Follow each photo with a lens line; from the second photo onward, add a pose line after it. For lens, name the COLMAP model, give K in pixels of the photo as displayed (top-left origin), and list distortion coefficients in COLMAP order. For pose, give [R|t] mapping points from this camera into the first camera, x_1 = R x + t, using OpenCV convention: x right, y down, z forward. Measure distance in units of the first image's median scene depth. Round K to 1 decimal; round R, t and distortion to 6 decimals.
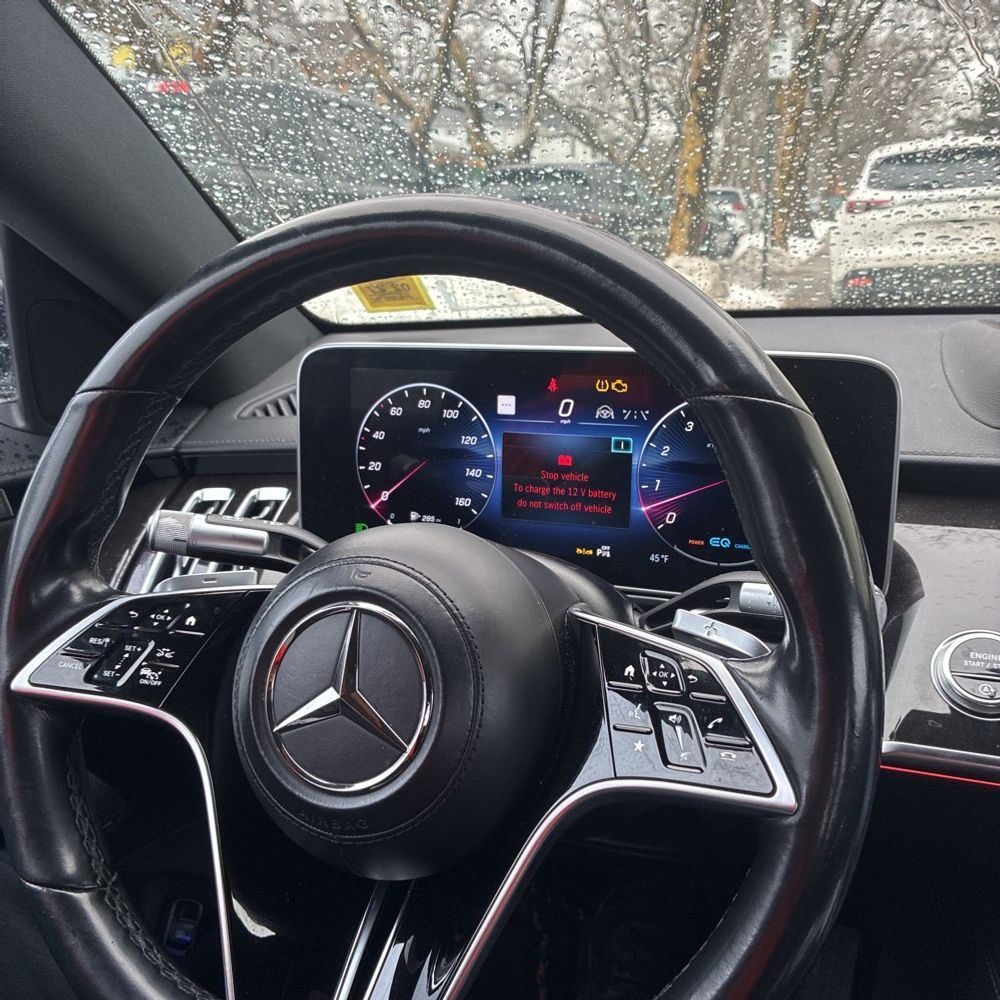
lens RADIAL K [[1034.8, 0, 500.9], [0, 1034.8, 498.2], [0, 0, 1]] dist [0.021424, 0.000000]
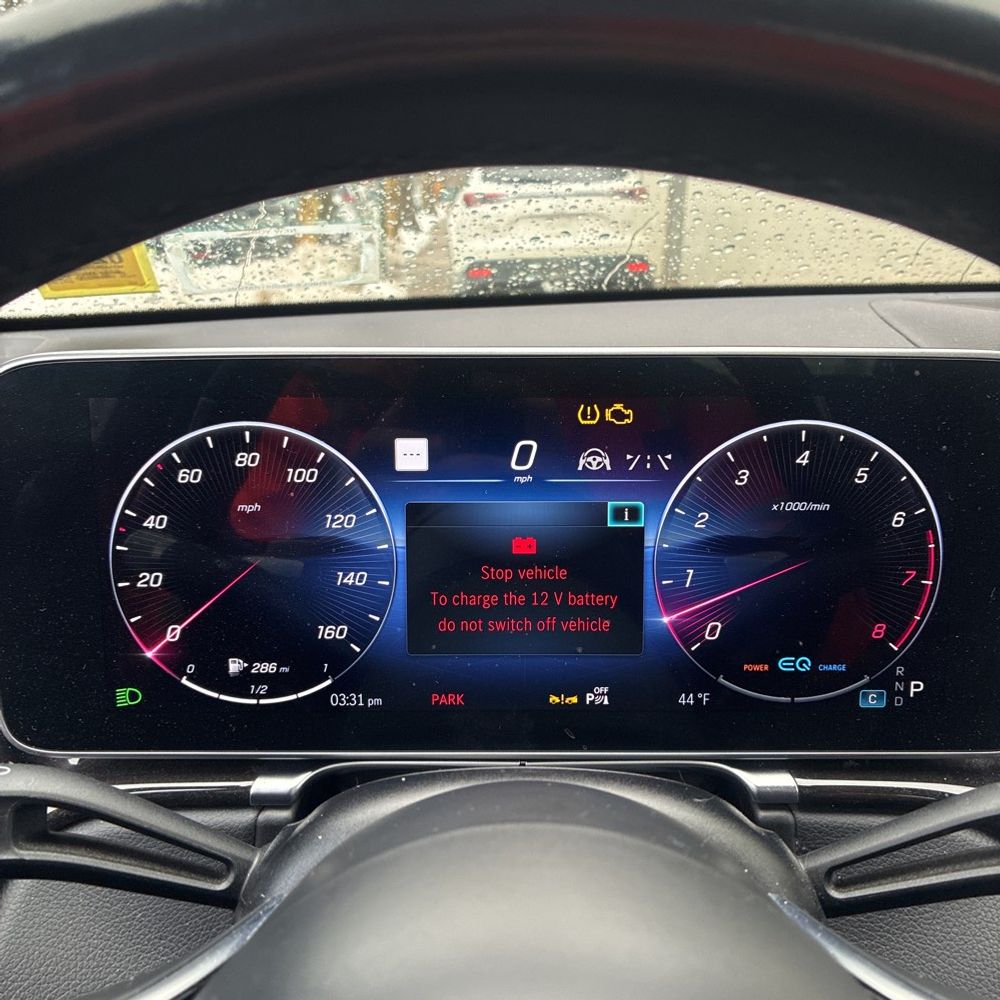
lens RADIAL K [[1034.8, 0, 505.8], [0, 1034.8, 465.5], [0, 0, 1]] dist [0.021424, 0.000000]
pose [[0.932376, -0.066239, 0.355371, -0.144528], [0.074108, 0.997213, -0.008562, -0.075401], [-0.353813, 0.034319, 0.934686, 0.458718]]
